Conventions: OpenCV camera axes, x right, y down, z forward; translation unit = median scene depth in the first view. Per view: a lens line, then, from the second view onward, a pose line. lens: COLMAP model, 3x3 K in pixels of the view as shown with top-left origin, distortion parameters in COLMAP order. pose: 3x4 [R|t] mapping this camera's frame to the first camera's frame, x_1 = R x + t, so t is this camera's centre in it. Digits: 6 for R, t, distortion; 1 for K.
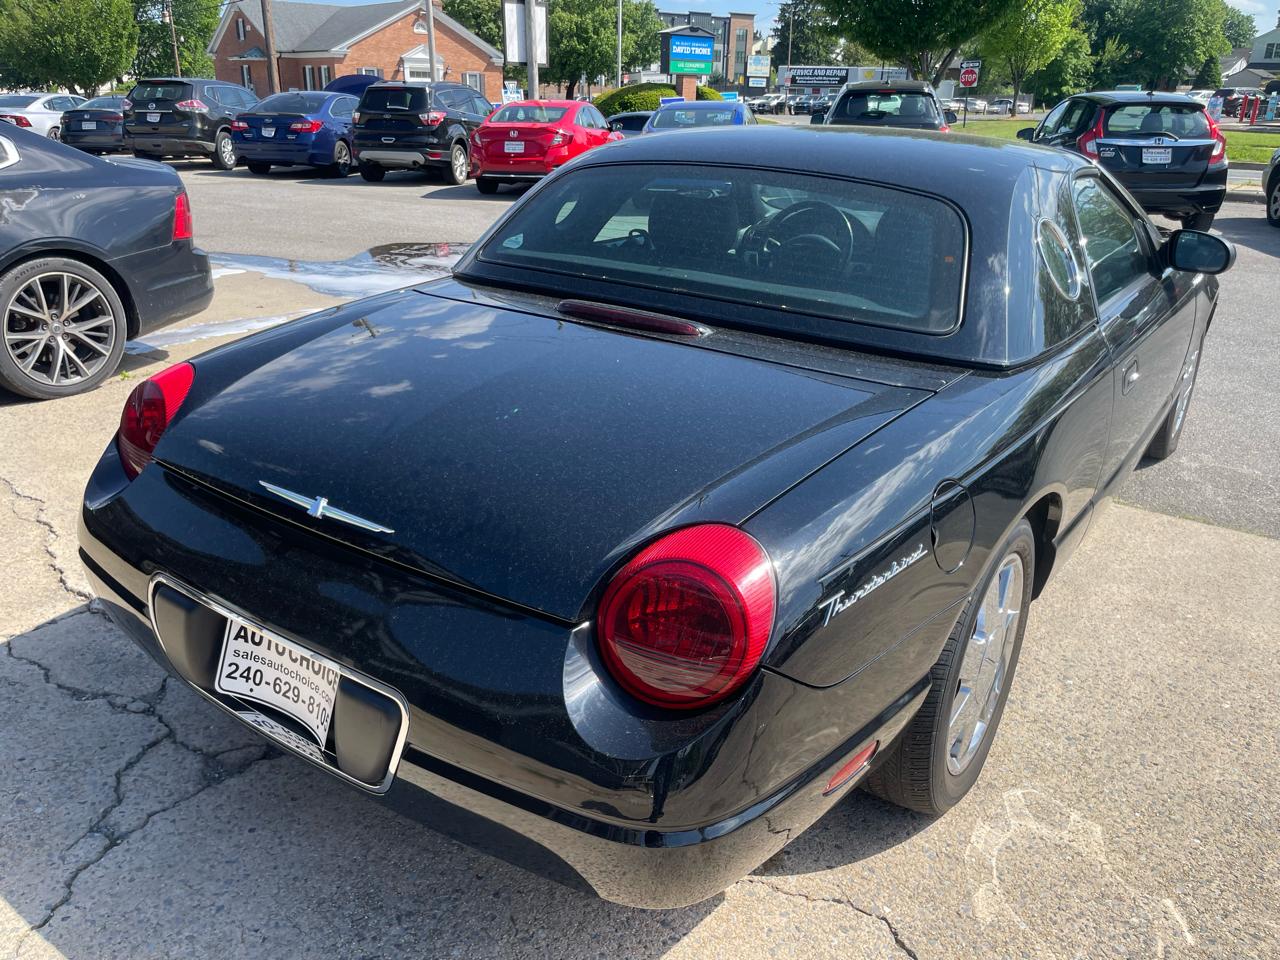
lens RADIAL K [[974.0, 0, 632.3], [0, 974.0, 485.2], [0, 0, 1]] dist [0.087000, -0.118724]
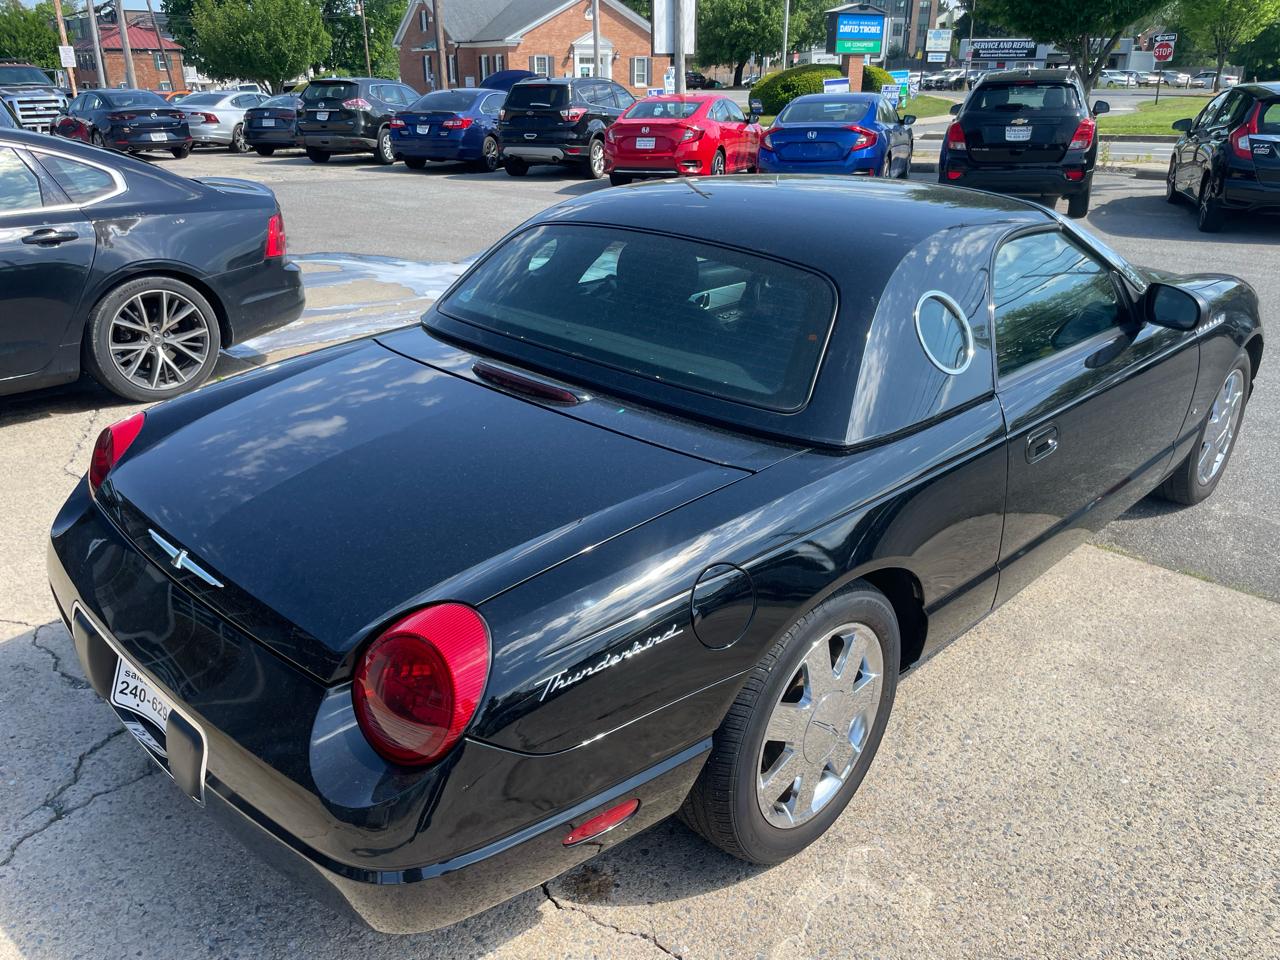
lens RADIAL K [[974.0, 0, 633.4], [0, 974.0, 486.6], [0, 0, 1]] dist [0.087000, -0.118724]
pose [[0.986280, 0.044948, -0.158845, 0.145372], [-0.041808, 0.998860, 0.023055, -0.041144], [0.159701, -0.016098, 0.987034, -0.028303]]
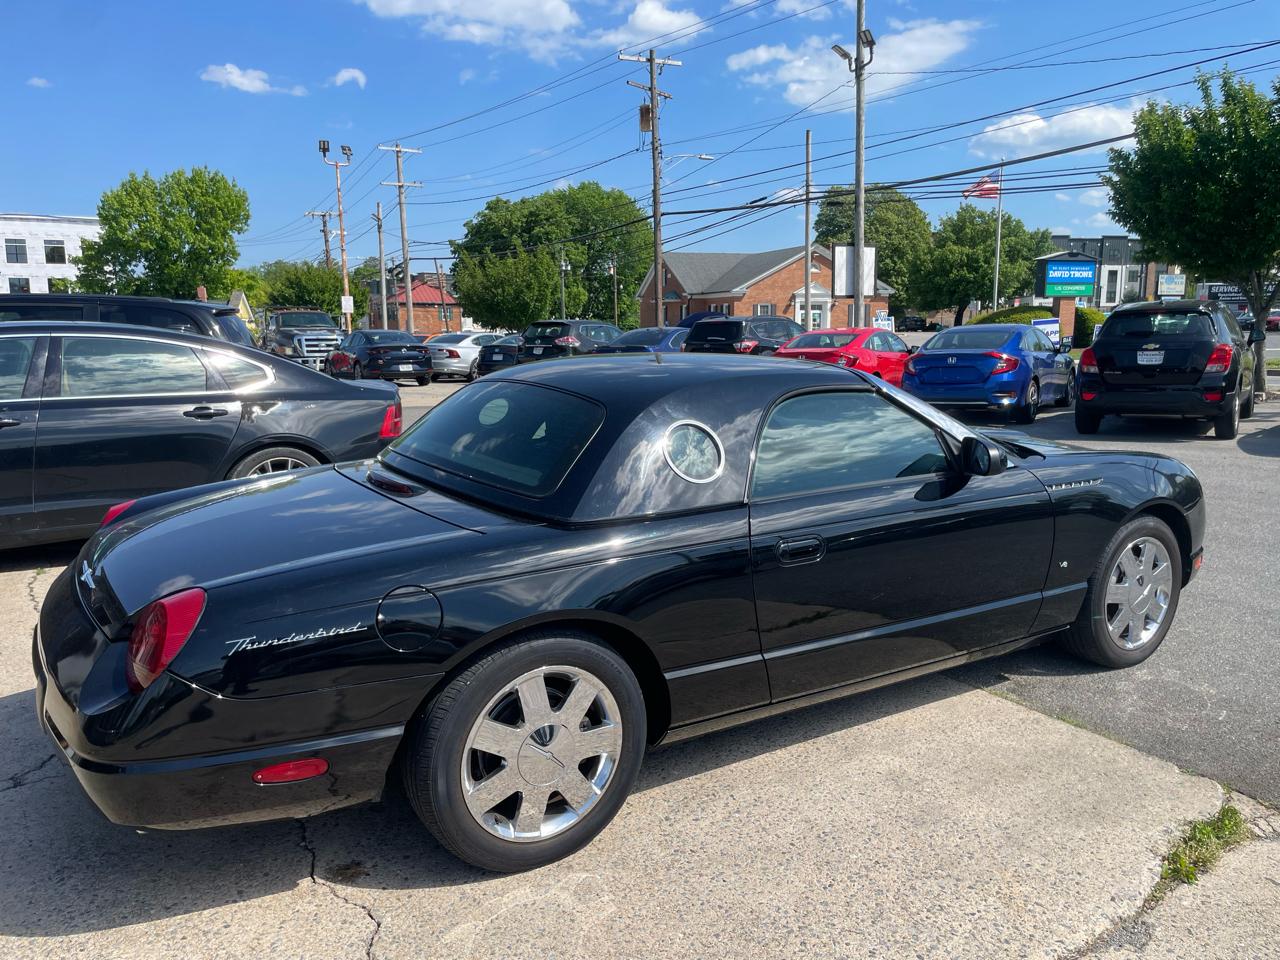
lens RADIAL K [[974.0, 0, 651.5], [0, 974.0, 485.5], [0, 0, 1]] dist [0.087000, -0.118724]
pose [[0.927890, 0.034893, -0.371219, 0.437684], [-0.112530, 0.975392, -0.189595, 0.031468], [0.355469, 0.217697, 0.908983, -0.083397]]
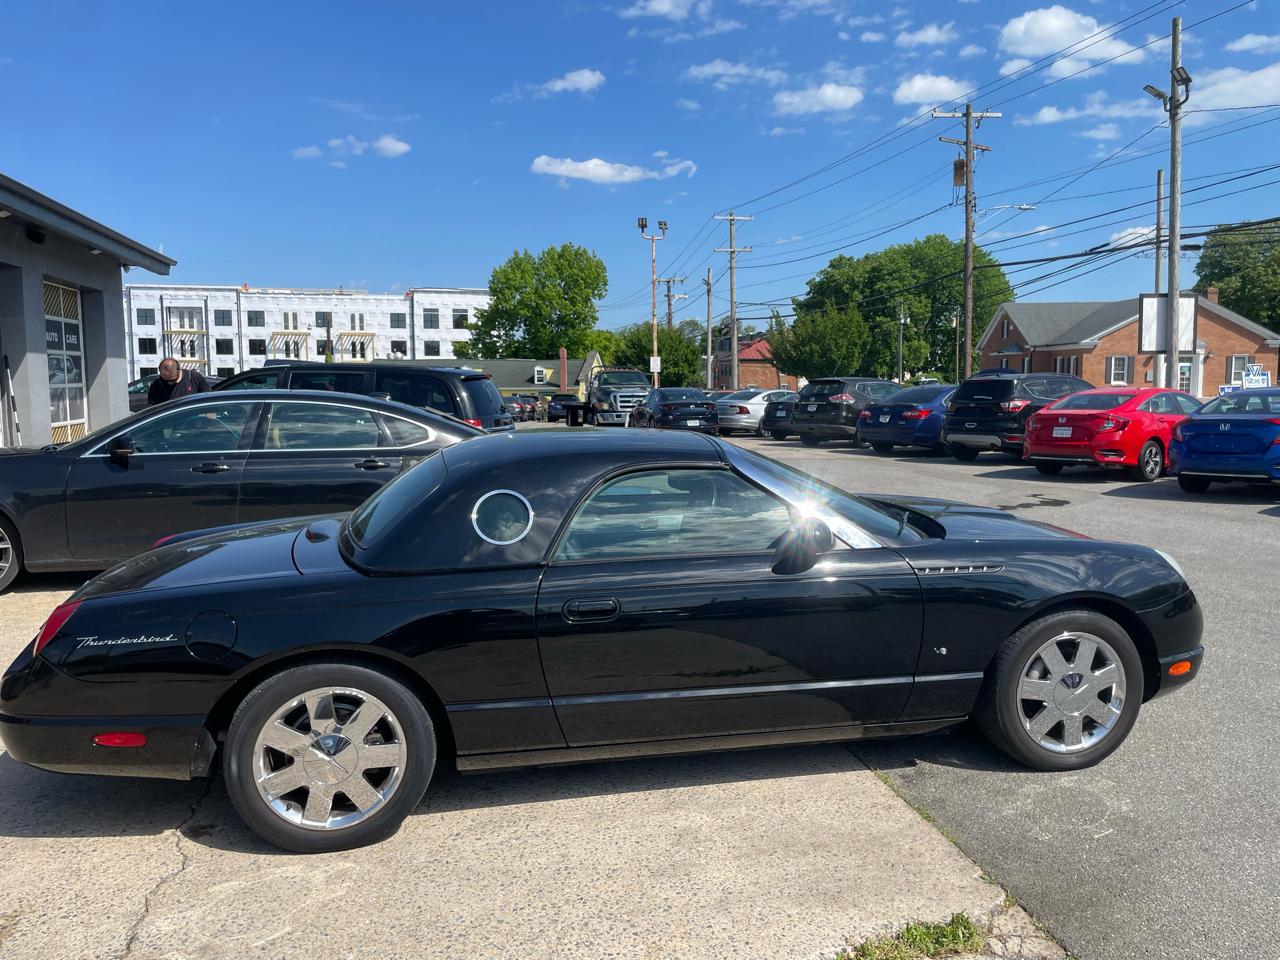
lens RADIAL K [[975.4, 0, 649.2], [0, 975.4, 468.8], [0, 0, 1]] dist [0.080814, -0.108554]
pose [[0.740125, 0.036554, -0.671475, 0.817210], [-0.226053, 0.953939, -0.197234, -0.028754], [0.633336, 0.297767, 0.714297, 0.030484]]
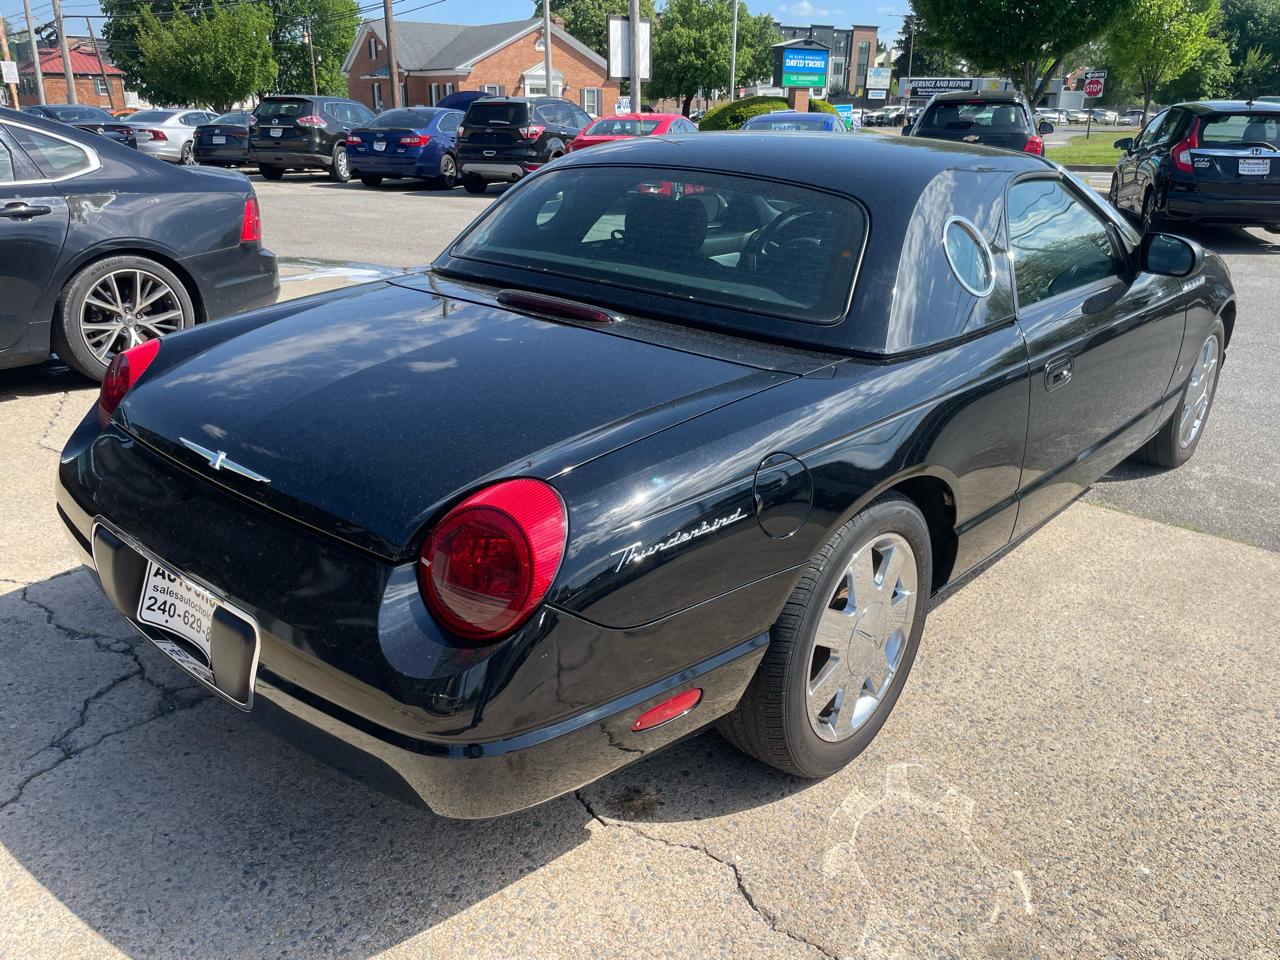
lens RADIAL K [[974.0, 0, 642.9], [0, 974.0, 482.4], [0, 0, 1]] dist [0.087000, -0.118724]
pose [[0.994423, 0.031403, -0.100683, 0.103596], [-0.032908, 0.999370, -0.013324, 0.017288], [0.100201, 0.016563, 0.994829, -0.031036]]
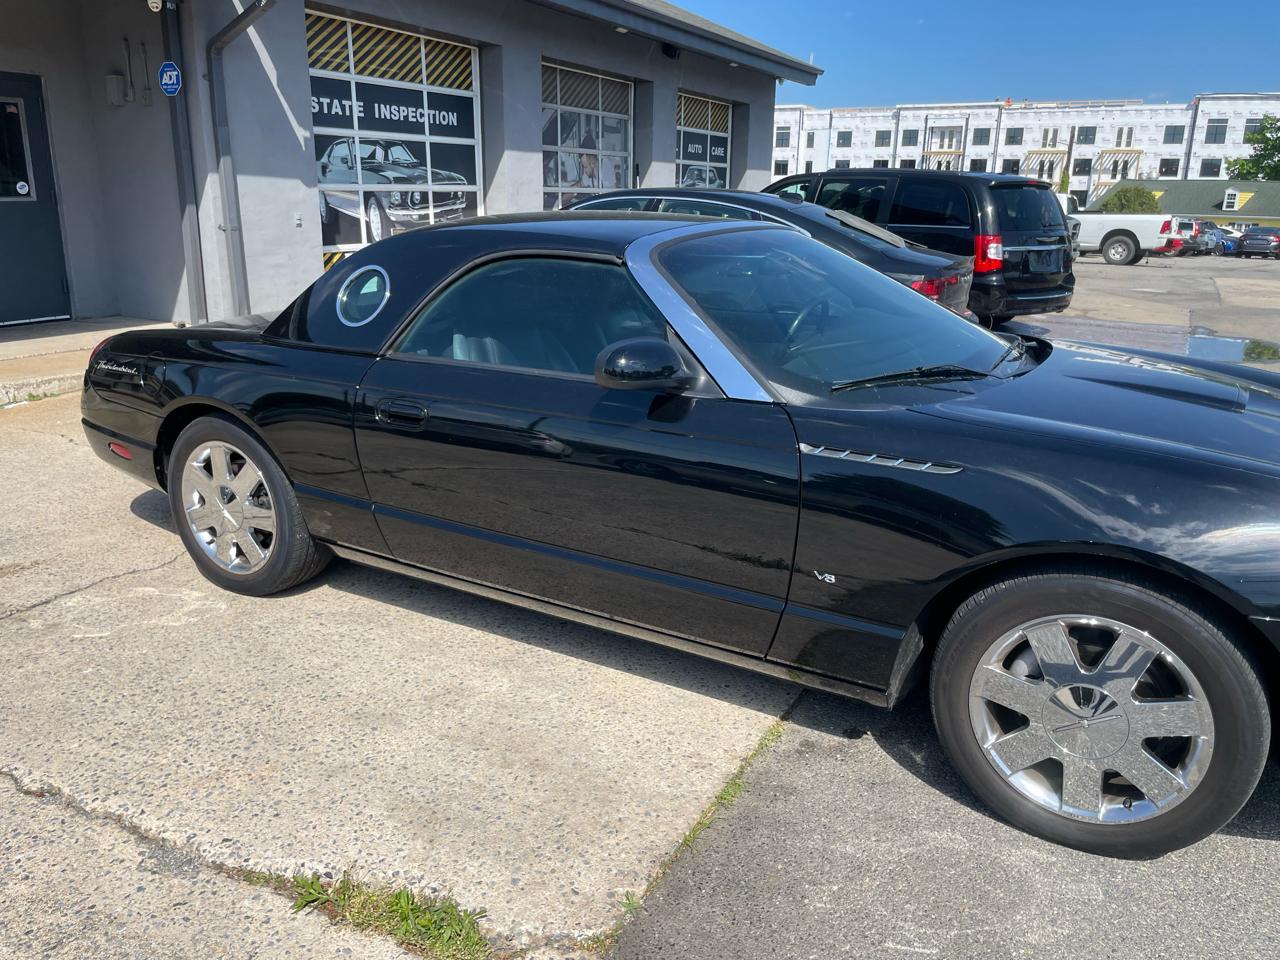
lens RADIAL K [[975.4, 0, 637.7], [0, 975.4, 465.4], [0, 0, 1]] dist [0.080814, -0.108554]
pose [[0.089995, 0.242713, -0.965915, 0.926931], [-0.380324, 0.904725, 0.191903, -0.214064], [0.920464, 0.350090, 0.173730, 0.610863]]
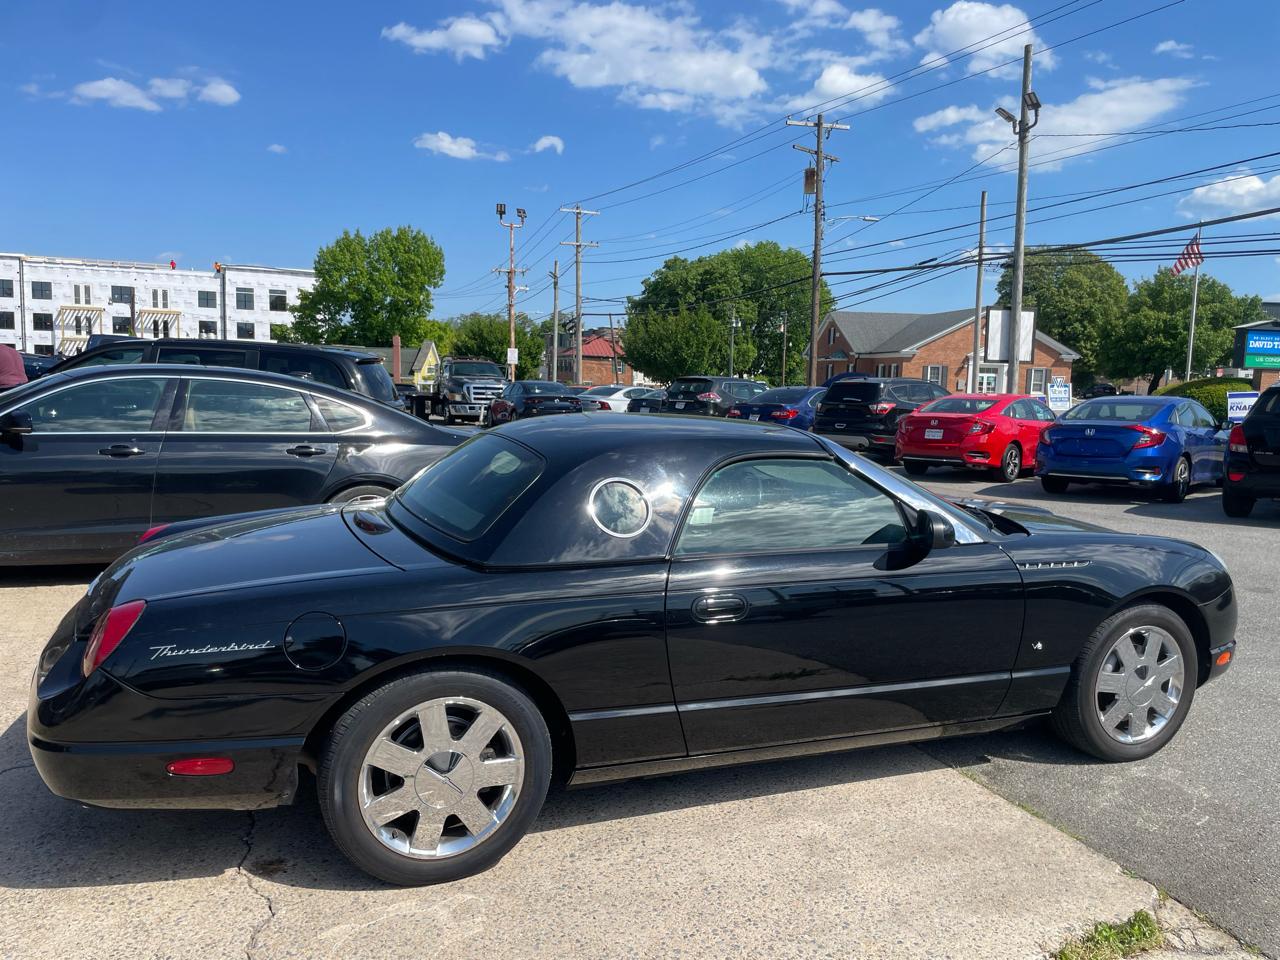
lens RADIAL K [[974.0, 0, 646.9], [0, 974.0, 486.9], [0, 0, 1]] dist [0.087000, -0.118724]
pose [[0.845924, 0.061514, -0.529743, 0.603836], [-0.203546, 0.955370, -0.214096, 0.013281], [0.492931, 0.288936, 0.820692, -0.050079]]
